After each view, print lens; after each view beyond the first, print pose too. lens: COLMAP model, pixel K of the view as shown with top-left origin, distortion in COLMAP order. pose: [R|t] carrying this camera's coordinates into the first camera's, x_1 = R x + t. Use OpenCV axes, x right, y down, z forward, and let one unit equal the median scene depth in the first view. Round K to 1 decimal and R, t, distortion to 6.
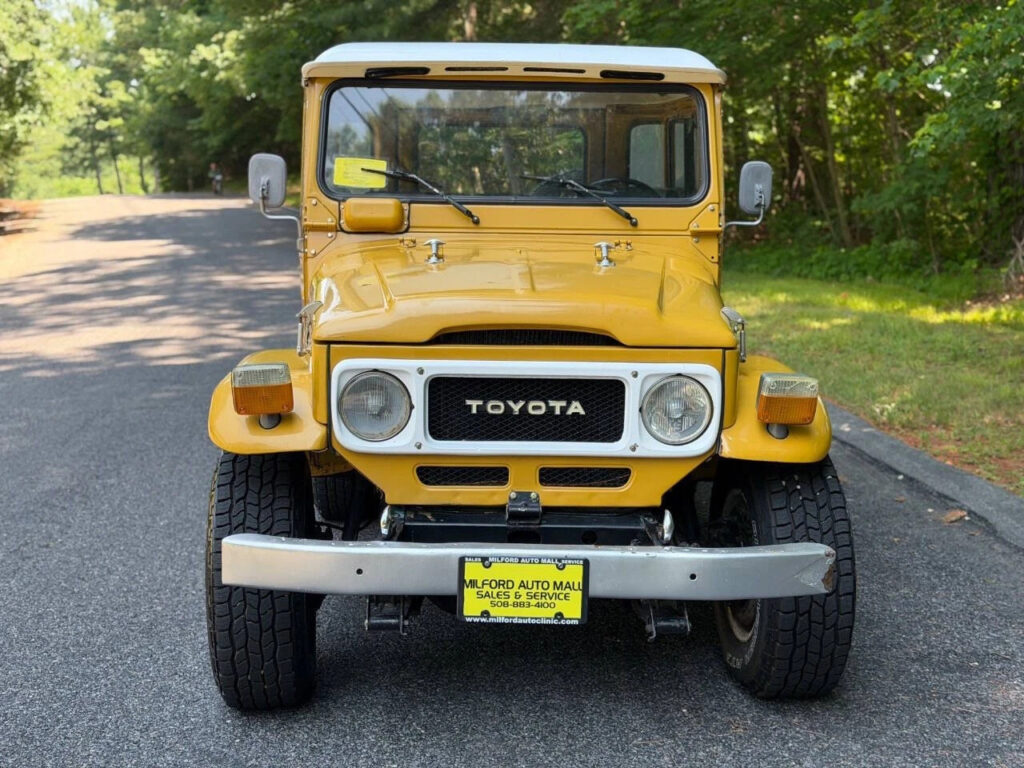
lens RADIAL K [[1442.3, 0, 512.0], [0, 1442.3, 384.0], [0, 0, 1]] dist [0.103506, -0.007036]
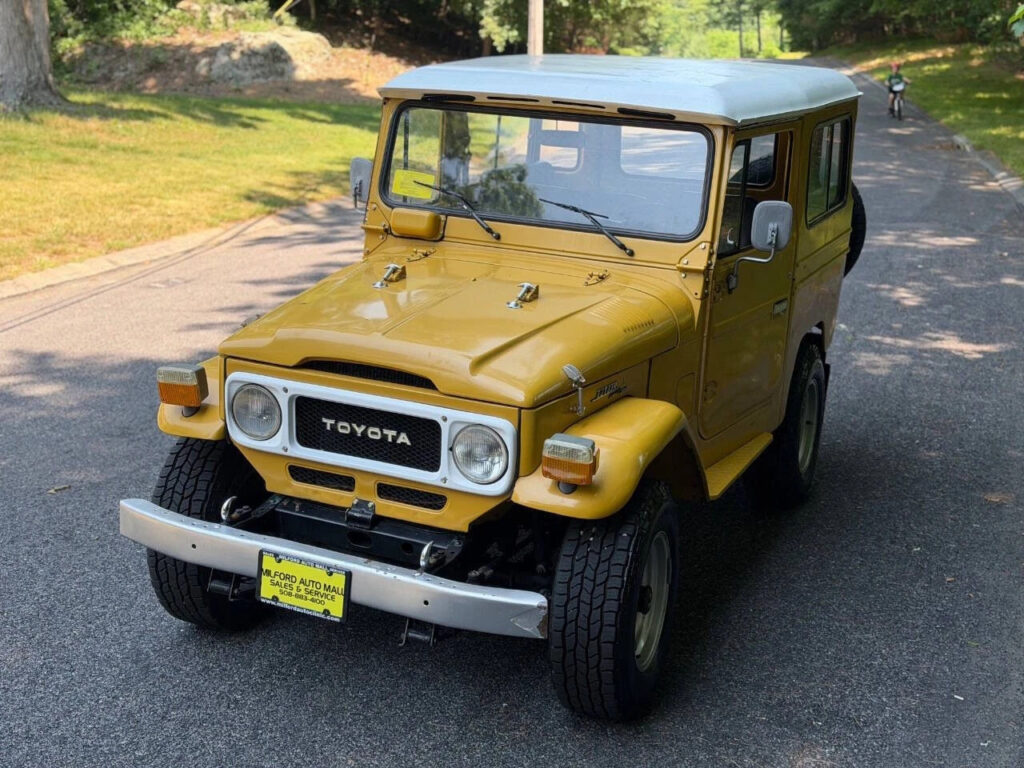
lens RADIAL K [[1442.3, 0, 512.0], [0, 1442.3, 384.0], [0, 0, 1]] dist [0.103506, -0.007036]
pose [[0.899925, 0.142393, -0.412139, 0.601239], [-0.100266, 0.987426, 0.122217, -0.179476], [0.424360, -0.068662, 0.902887, -0.017193]]
